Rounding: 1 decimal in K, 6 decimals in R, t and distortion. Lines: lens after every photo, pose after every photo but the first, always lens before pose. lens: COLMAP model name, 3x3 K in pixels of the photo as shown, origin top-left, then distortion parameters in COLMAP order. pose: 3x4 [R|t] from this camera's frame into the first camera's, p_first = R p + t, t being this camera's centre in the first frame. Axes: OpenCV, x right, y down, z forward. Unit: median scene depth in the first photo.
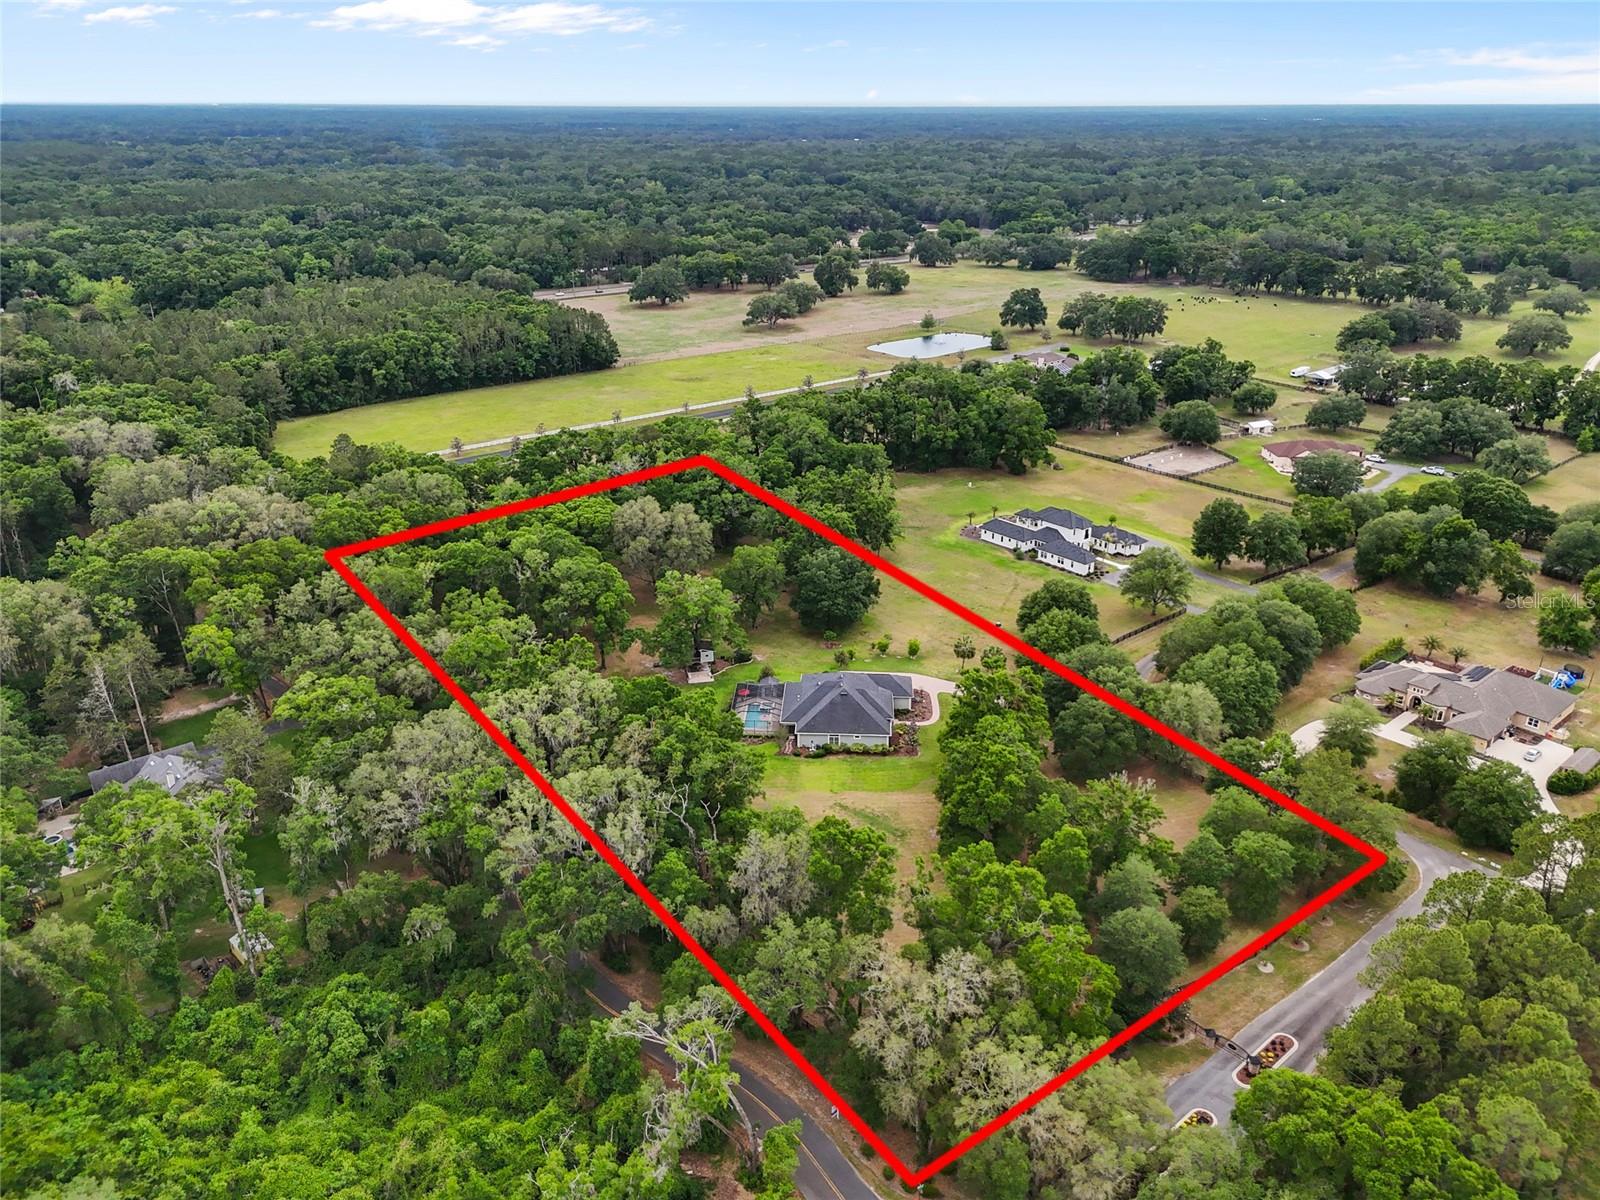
lens RADIAL K [[1127.7, 0, 800.0], [0, 1127.7, 600.0], [0, 0, 1]] dist [0.051020, -0.056645]
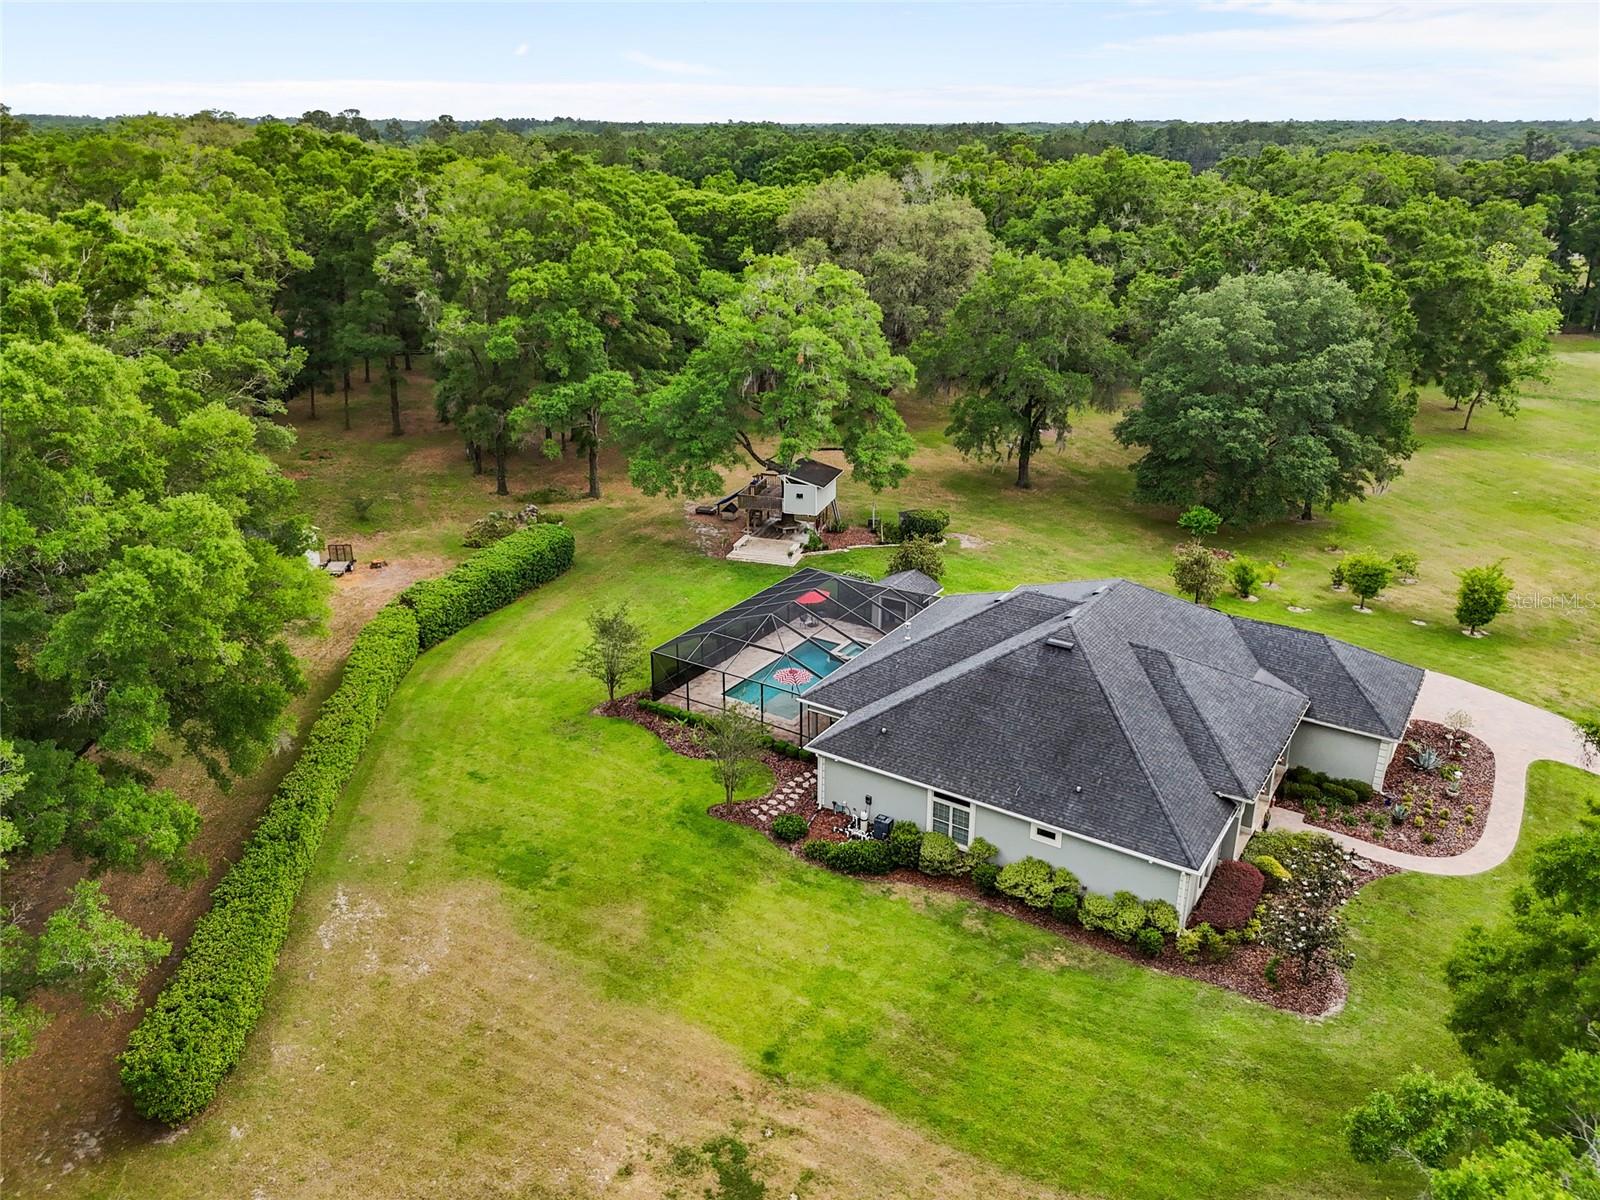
lens RADIAL K [[1127.7, 0, 800.0], [0, 1127.7, 600.0], [0, 0, 1]] dist [0.051020, -0.056645]
pose [[0.857956, 0.190679, -0.477026, 0.106853], [-0.189832, 0.980516, 0.050515, 0.072641], [0.477363, 0.047216, 0.877437, 0.770382]]
